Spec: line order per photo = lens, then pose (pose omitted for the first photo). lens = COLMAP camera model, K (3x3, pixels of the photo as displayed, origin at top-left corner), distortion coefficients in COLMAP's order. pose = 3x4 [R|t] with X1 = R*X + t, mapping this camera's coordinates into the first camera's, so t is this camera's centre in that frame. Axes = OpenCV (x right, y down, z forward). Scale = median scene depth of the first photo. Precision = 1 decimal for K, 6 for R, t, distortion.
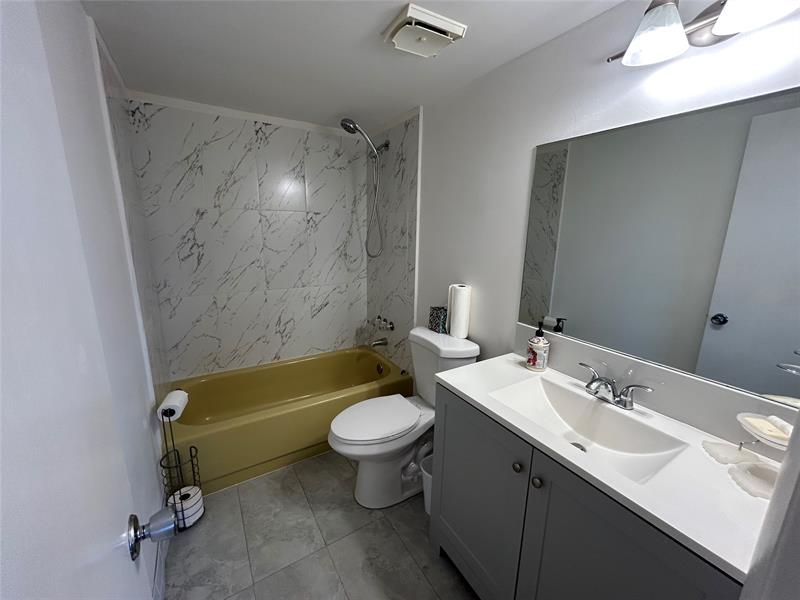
lens RADIAL K [[324.8, 0, 402.2], [0, 324.8, 295.6], [0, 0, 1]] dist [-0.000600, 0.003012]
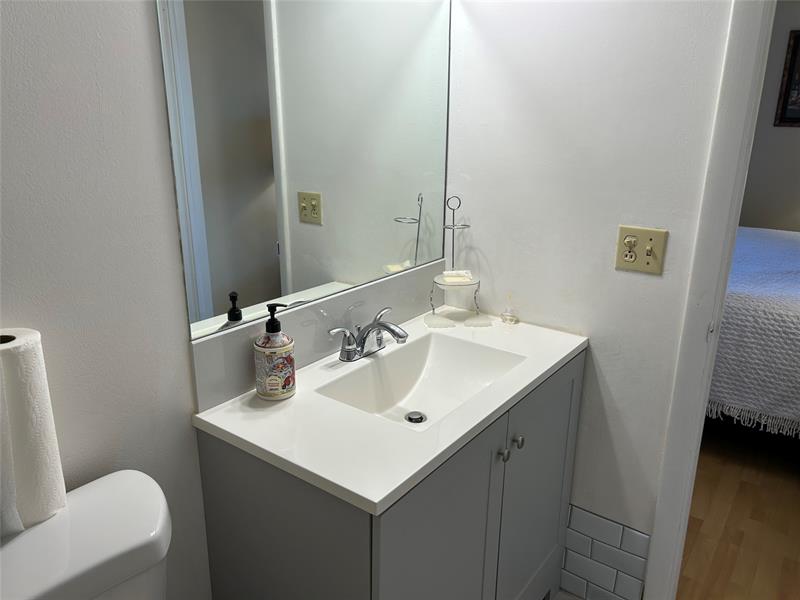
lens RADIAL K [[599.3, 0, 389.9], [0, 599.3, 295.5], [0, 0, 1]] dist [0.084582, -0.091639]
pose [[-0.349872, -0.292038, 0.890114, -0.298495], [0.186054, 0.909577, 0.371555, -0.155855], [-0.918136, 0.295606, -0.263901, 0.687131]]
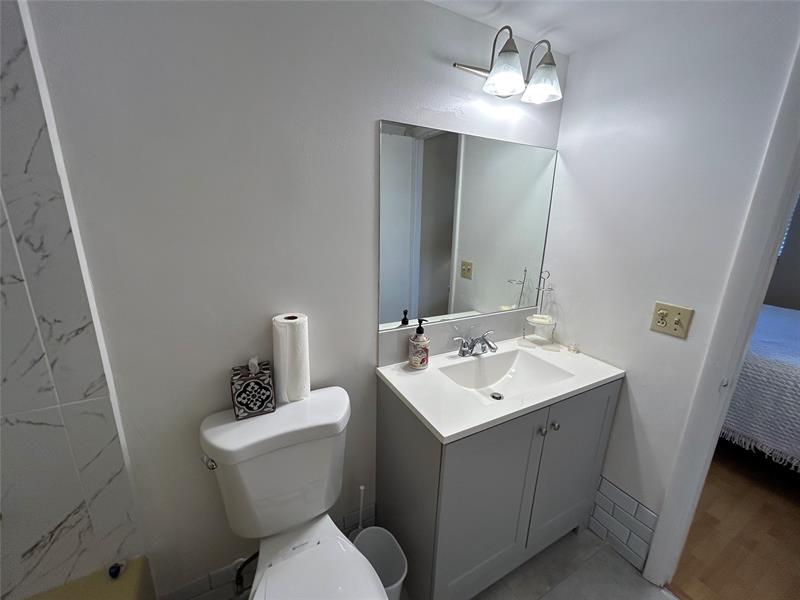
lens RADIAL K [[324.8, 0, 402.2], [0, 324.8, 295.6], [0, 0, 1]] dist [-0.000600, 0.003012]
pose [[0.061084, -0.264641, 0.962410, -0.313595], [0.183005, 0.950835, 0.249843, -0.151196], [-0.981213, 0.160864, 0.106512, 0.600382]]
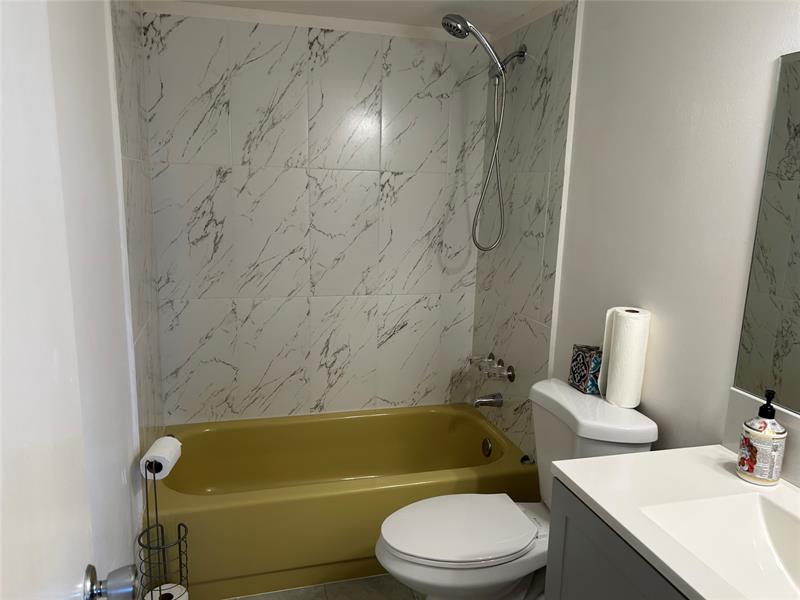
lens RADIAL K [[603.6, 0, 400.0], [0, 603.6, 300.0], [0, 0, 1]] dist [0.076317, -0.109048]
pose [[0.958910, 0.062113, -0.276829, 0.076354], [-0.068692, 0.997538, -0.014123, -0.005563], [0.275270, 0.032559, 0.960815, -0.071518]]
